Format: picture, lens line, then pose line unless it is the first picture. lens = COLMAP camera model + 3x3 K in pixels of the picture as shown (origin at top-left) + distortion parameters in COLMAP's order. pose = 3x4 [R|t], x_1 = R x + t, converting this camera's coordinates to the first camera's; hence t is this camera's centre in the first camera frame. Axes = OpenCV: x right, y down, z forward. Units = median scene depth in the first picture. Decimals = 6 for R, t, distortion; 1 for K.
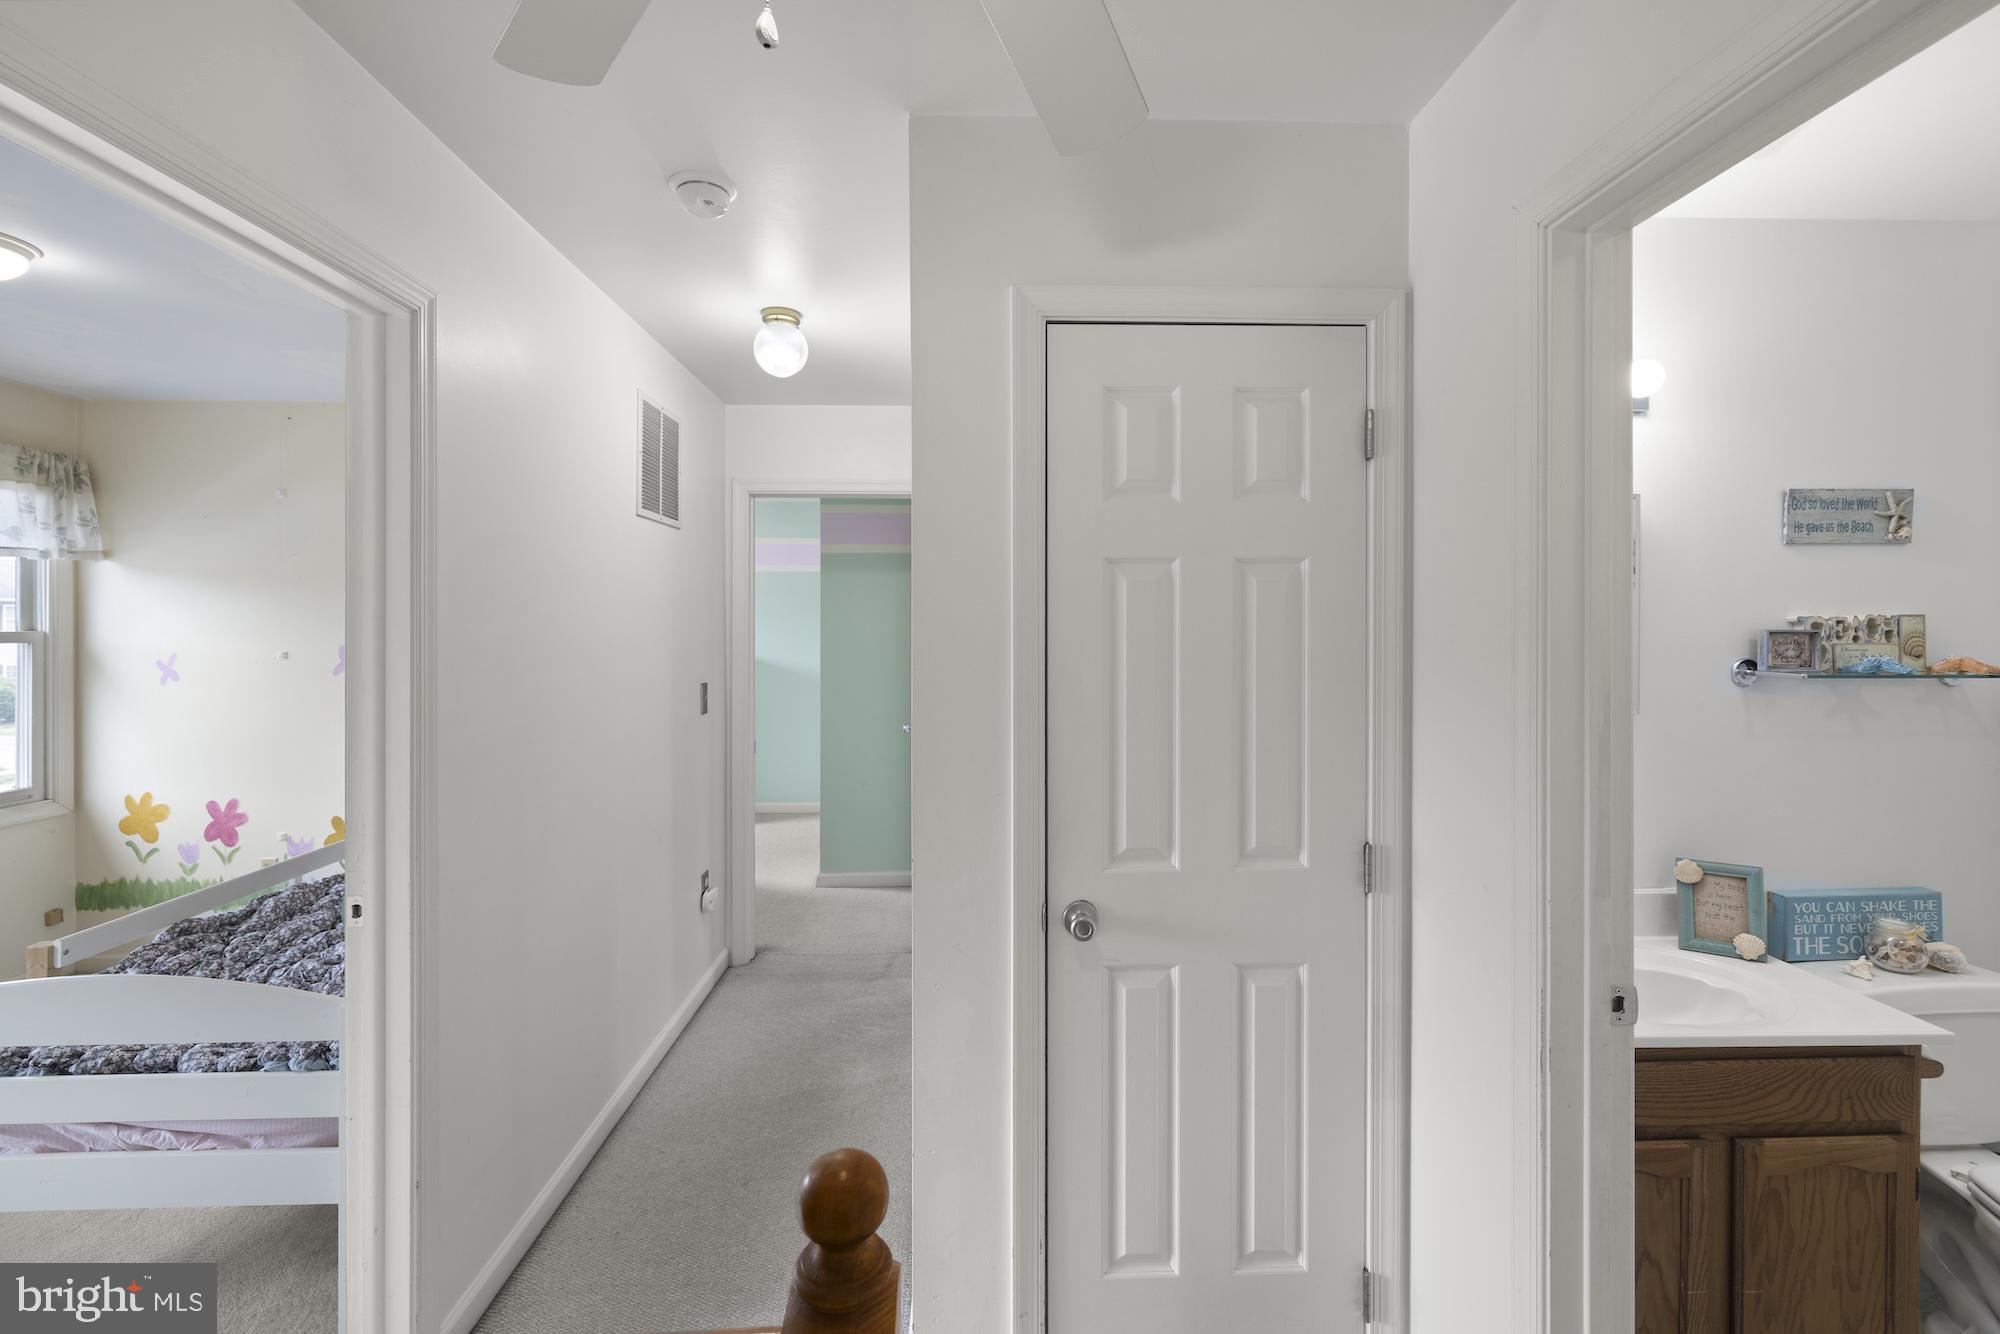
lens RADIAL K [[843.1, 0, 1000.7], [0, 843.1, 646.0], [0, 0, 1]] dist [-0.004358, 0.000926]
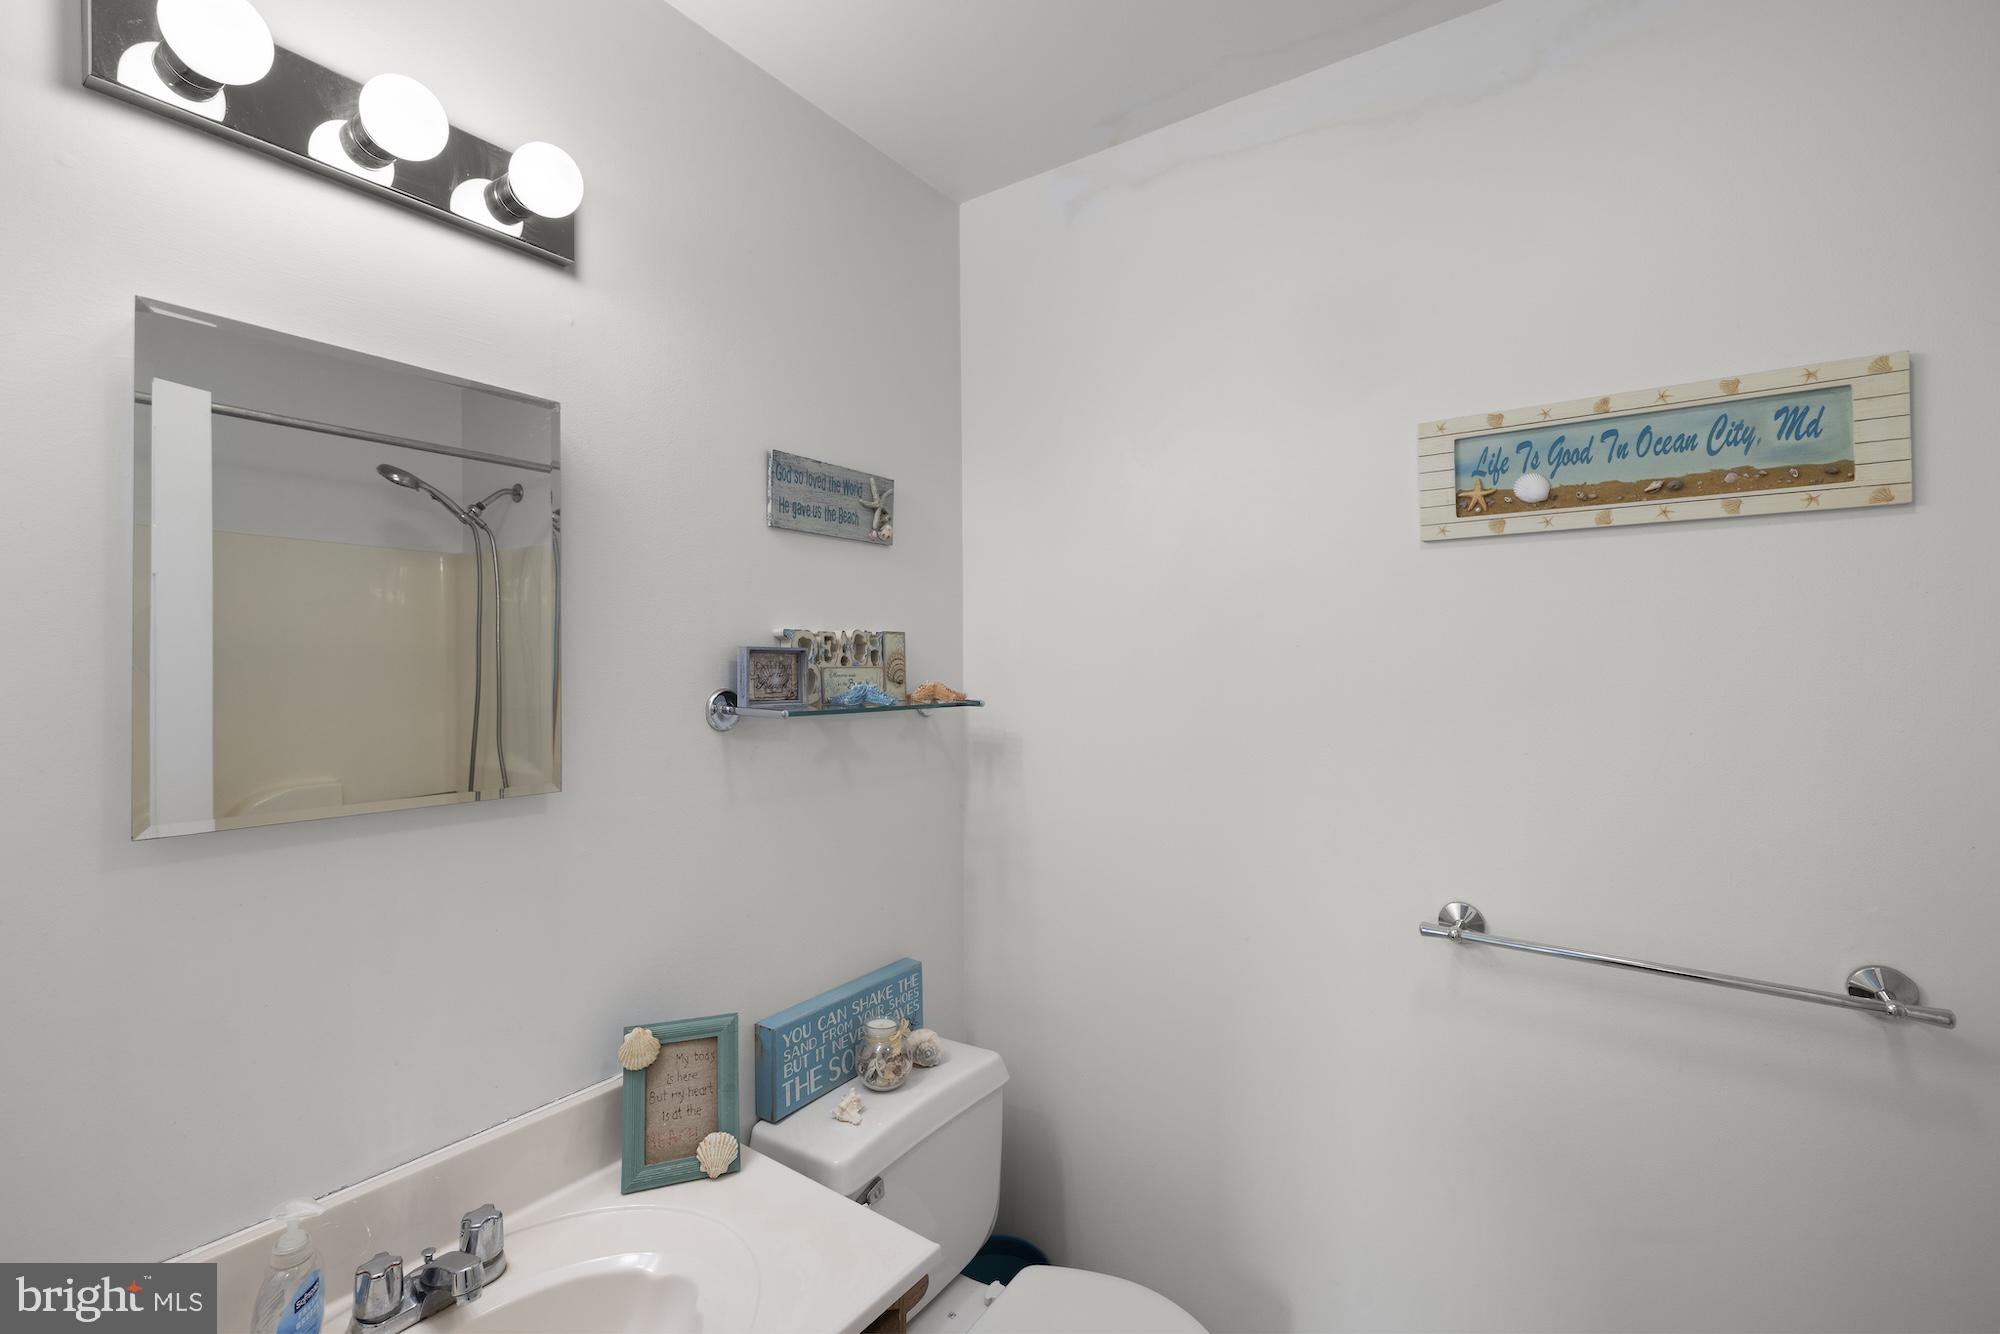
lens RADIAL K [[843.1, 0, 995.2], [0, 843.1, 672.9], [0, 0, 1]] dist [-0.004358, 0.000926]
pose [[0.590681, -0.005127, 0.806889, 0.477475], [0.009996, 0.999950, -0.000964, 0.004643], [-0.806843, 0.008635, 0.590702, 0.432918]]
